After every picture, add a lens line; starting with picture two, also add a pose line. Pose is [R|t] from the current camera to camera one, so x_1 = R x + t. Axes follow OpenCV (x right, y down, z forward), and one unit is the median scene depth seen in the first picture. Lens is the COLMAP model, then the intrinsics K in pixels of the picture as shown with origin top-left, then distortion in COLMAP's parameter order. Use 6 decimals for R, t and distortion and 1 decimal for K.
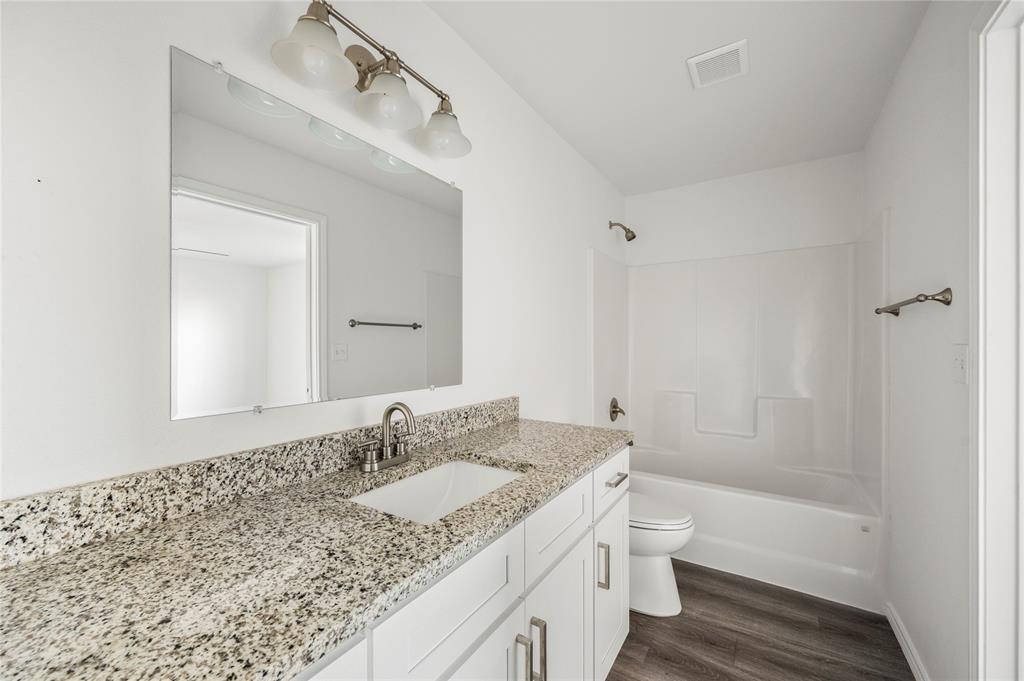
lens RADIAL K [[400.1, 0, 512.7], [0, 400.1, 343.7], [0, 0, 1]] dist [0.001129, 0.000300]
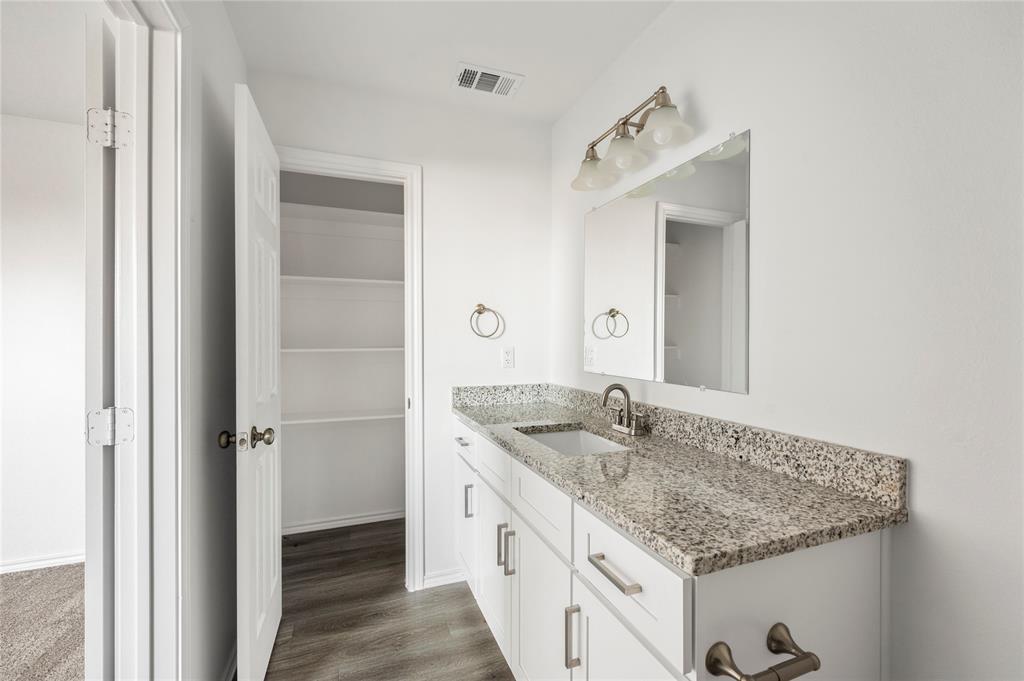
lens RADIAL K [[427.3, 0, 506.5], [0, 427.3, 340.6], [0, 0, 1]] dist [-0.001023, -0.000671]
pose [[-0.602025, 0.003689, -0.798469, 0.807990], [0.004961, 0.999987, 0.000879, 0.001221], [0.798462, -0.003432, -0.602035, 1.194333]]
